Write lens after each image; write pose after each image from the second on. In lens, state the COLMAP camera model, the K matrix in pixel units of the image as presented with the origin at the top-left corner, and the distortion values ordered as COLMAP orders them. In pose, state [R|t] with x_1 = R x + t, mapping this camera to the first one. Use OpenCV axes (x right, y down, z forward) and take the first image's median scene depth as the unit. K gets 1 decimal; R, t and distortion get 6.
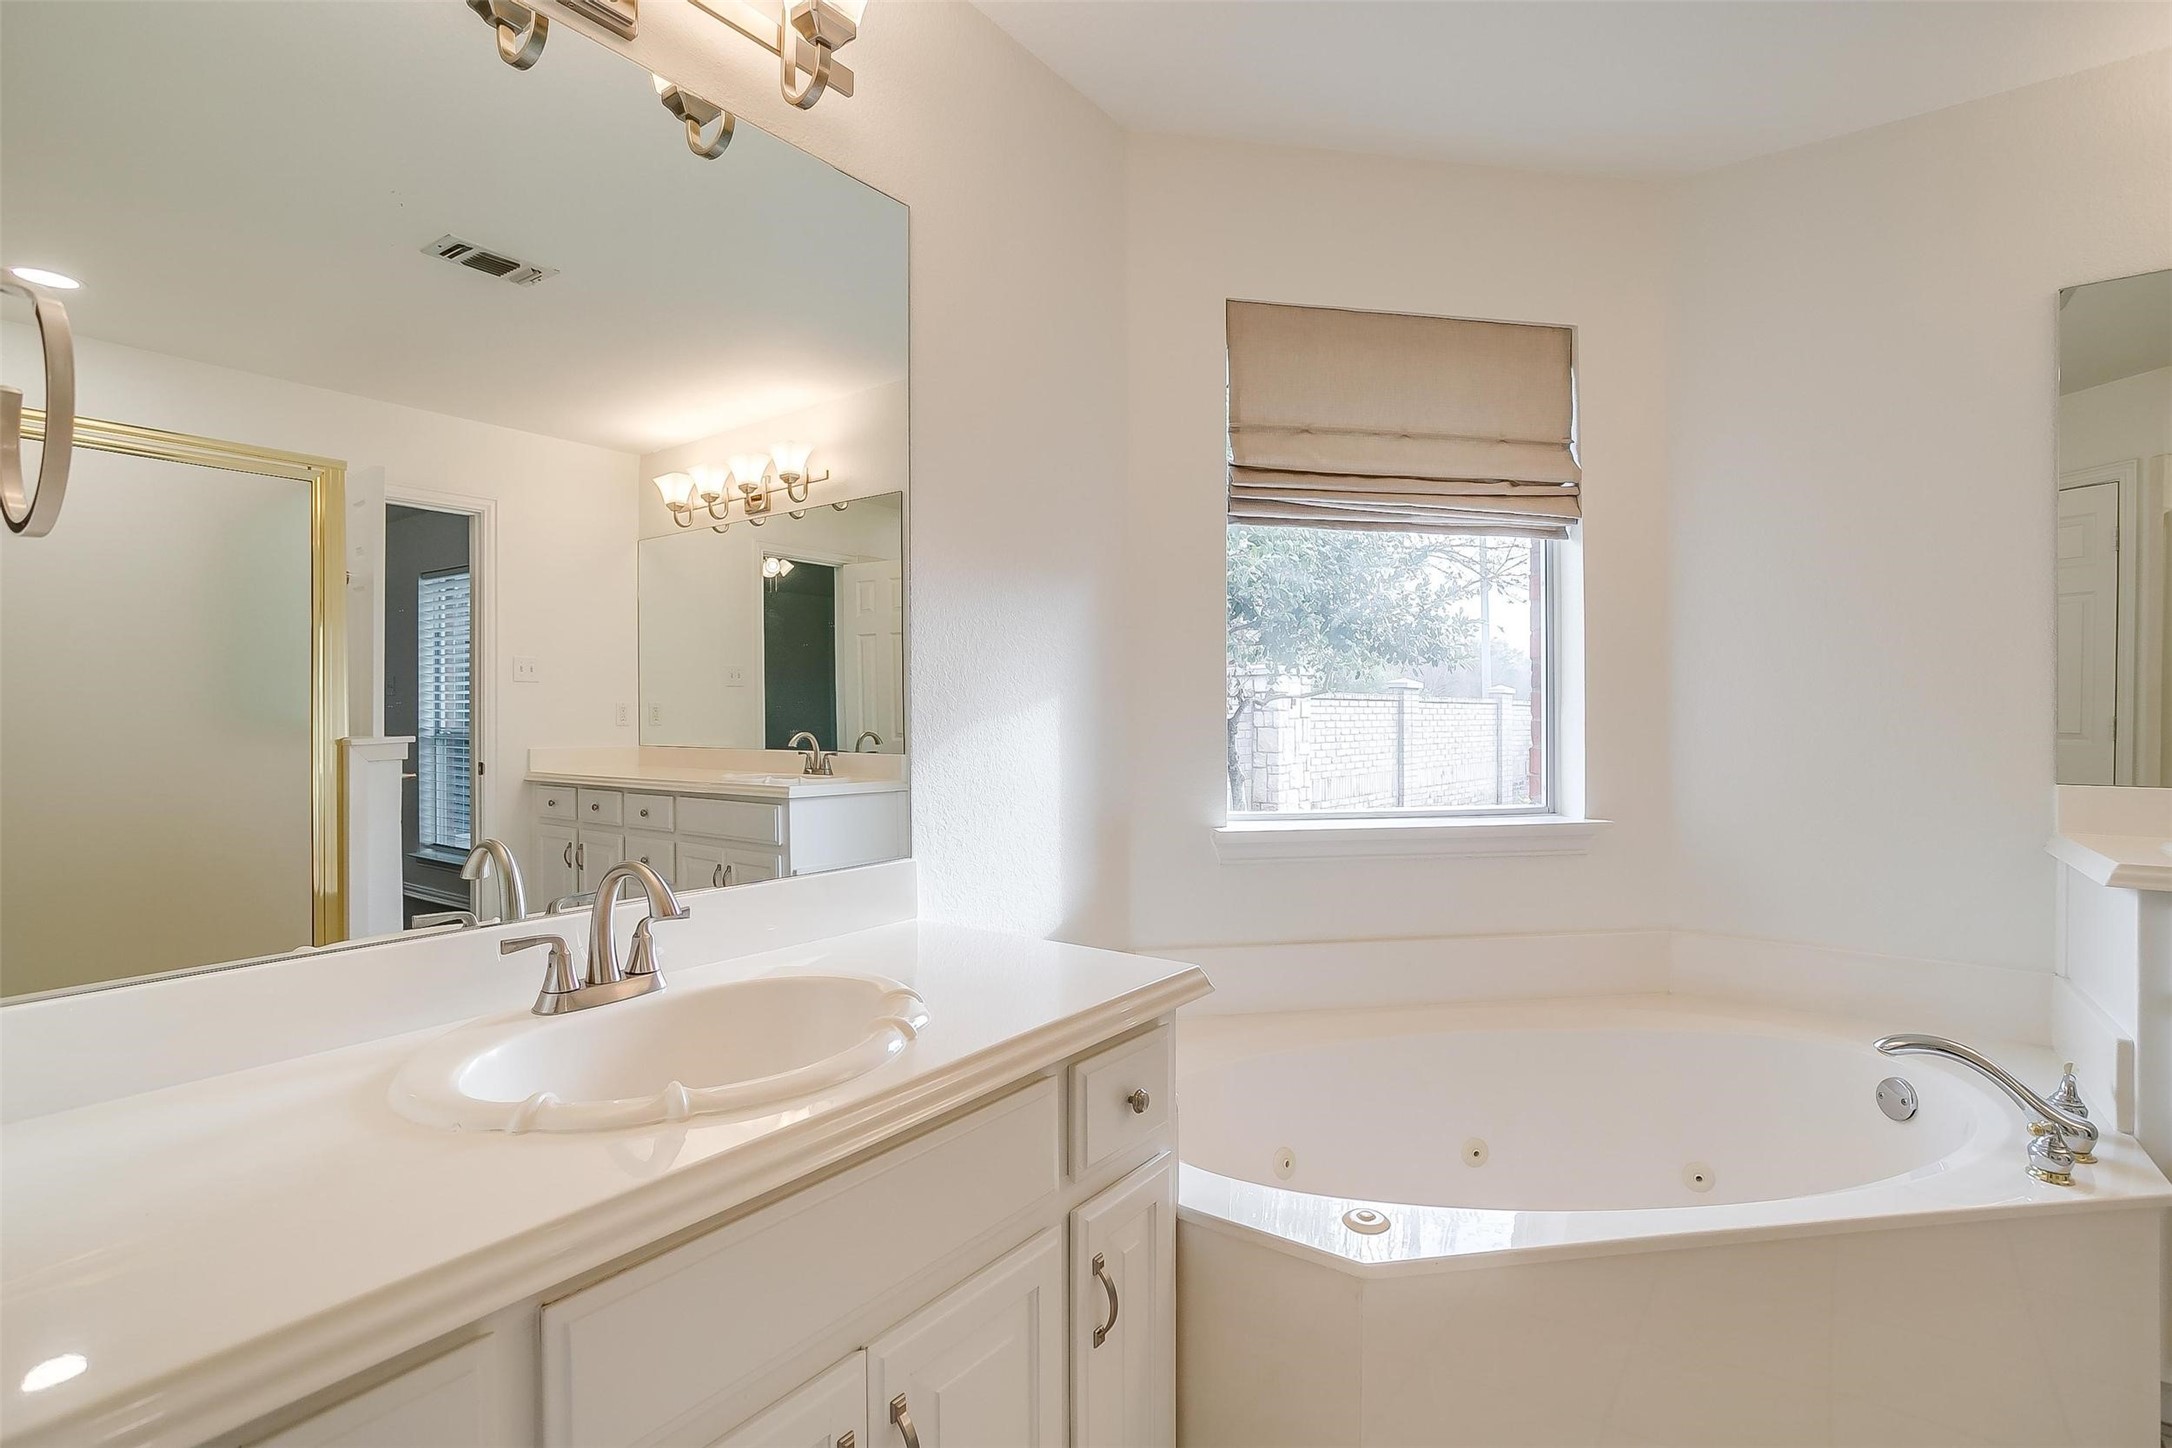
lens RADIAL K [[1069.6, 0, 1092.3], [0, 1069.6, 719.6], [0, 0, 1]] dist [-0.008767, 0.001544]
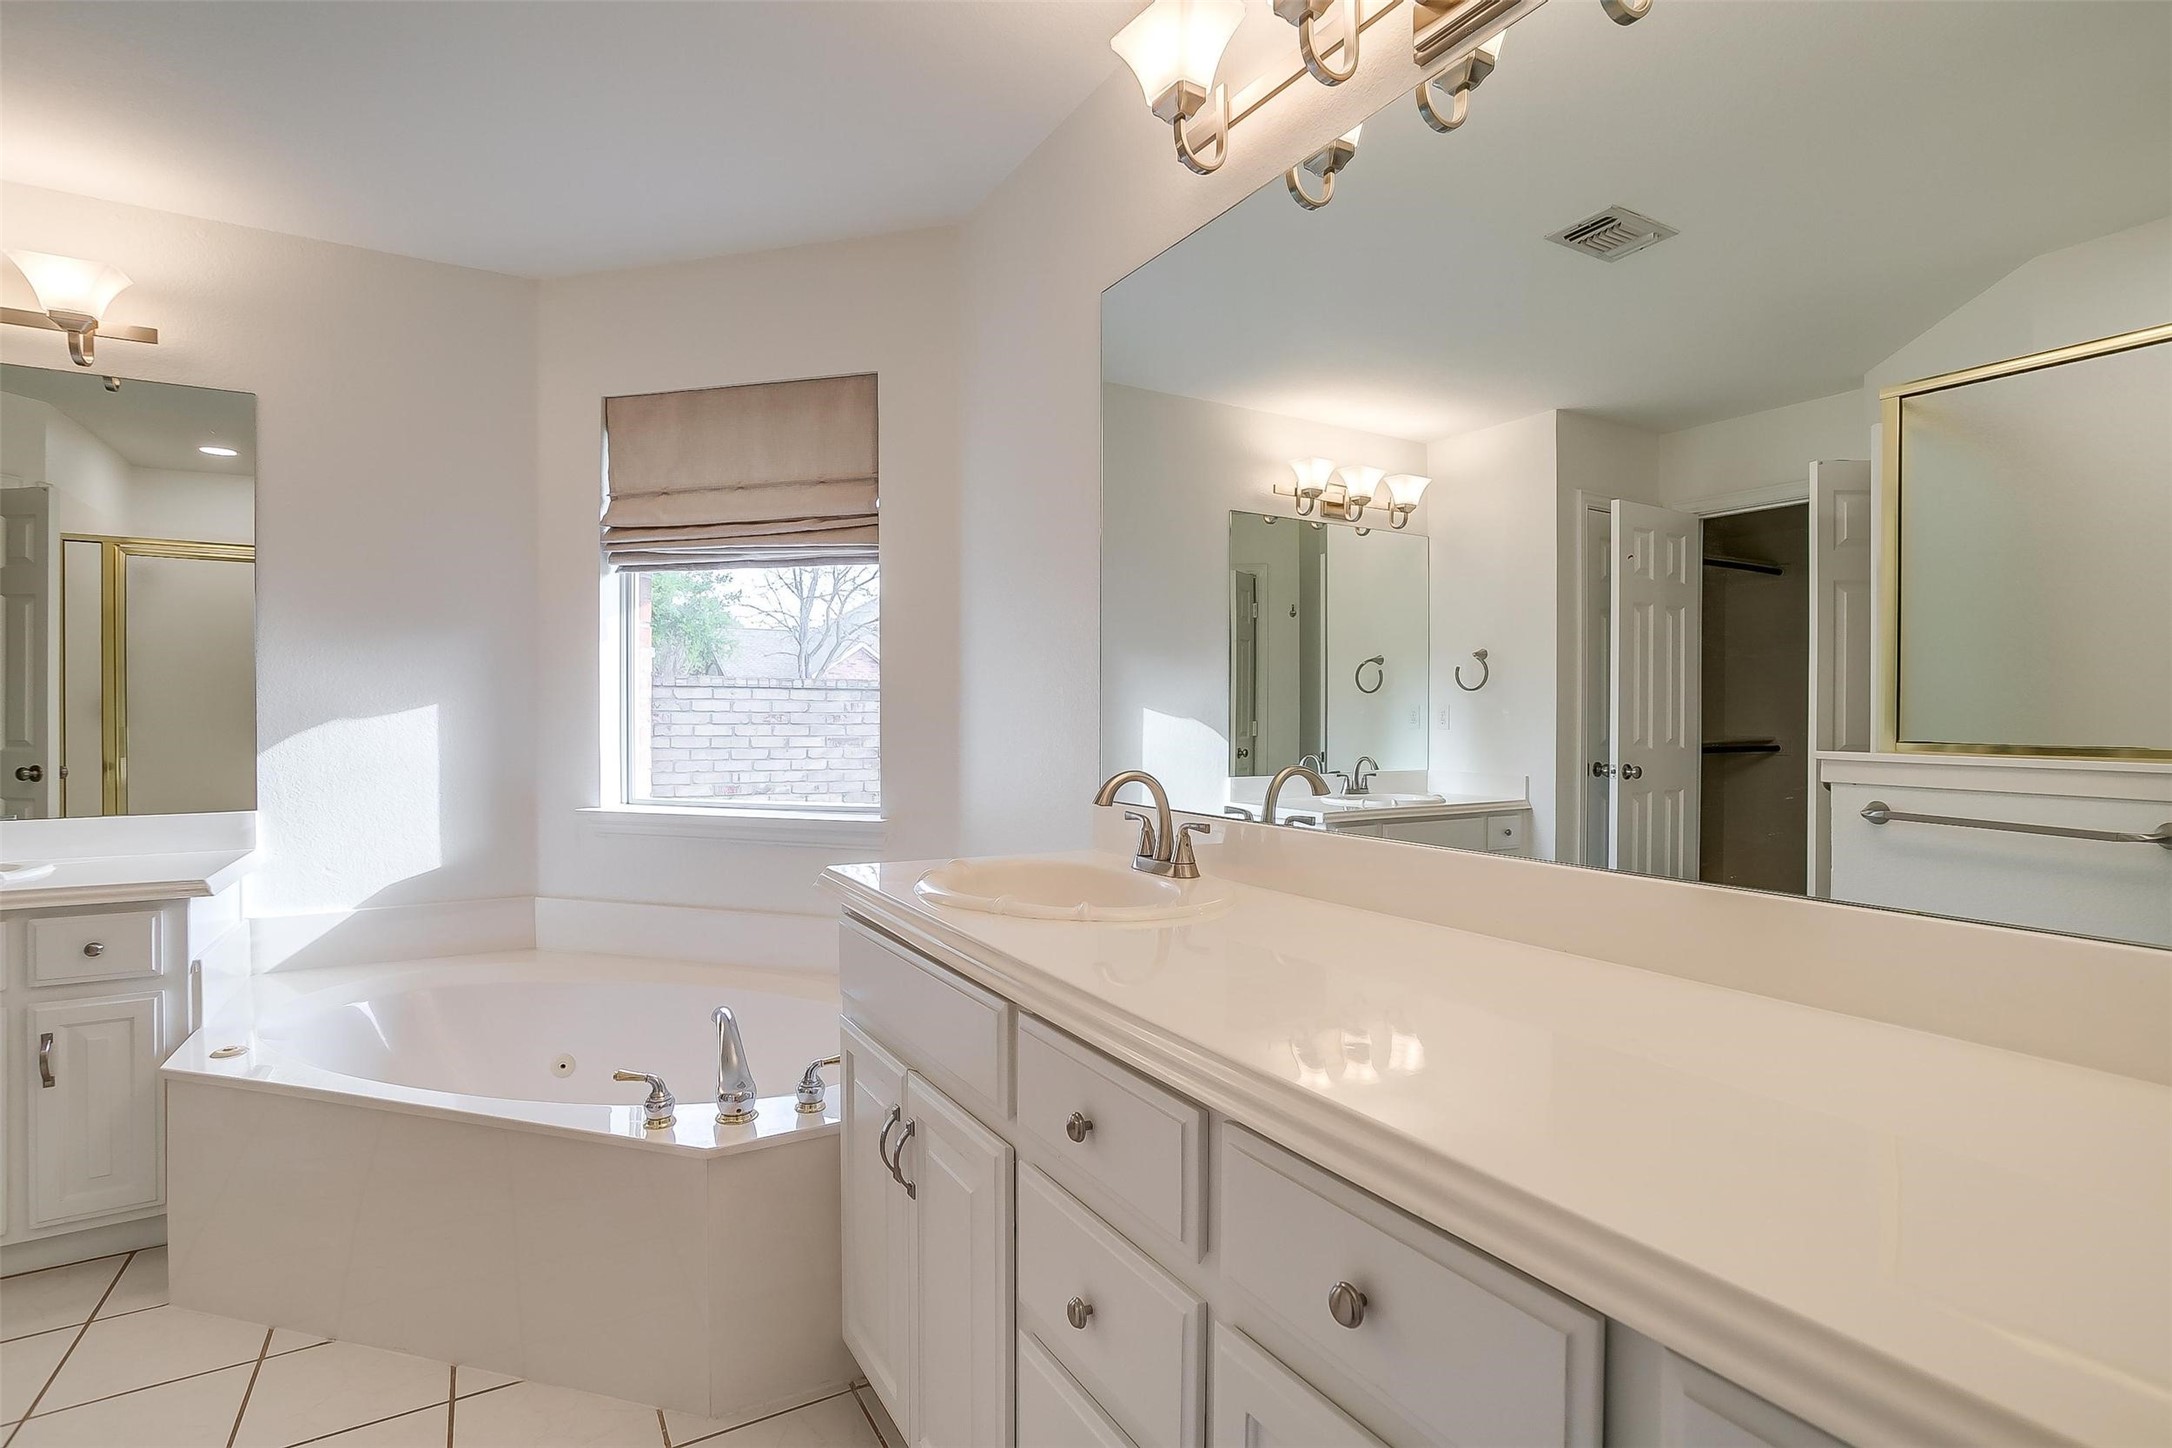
lens RADIAL K [[1069.6, 0, 1087.4], [0, 1069.6, 723.9], [0, 0, 1]] dist [-0.008767, 0.001544]
pose [[0.891423, 0.000309, -0.453173, 1.177359], [-0.008392, 0.999840, -0.015825, 0.012081], [0.453095, 0.017910, 0.891282, 0.121722]]
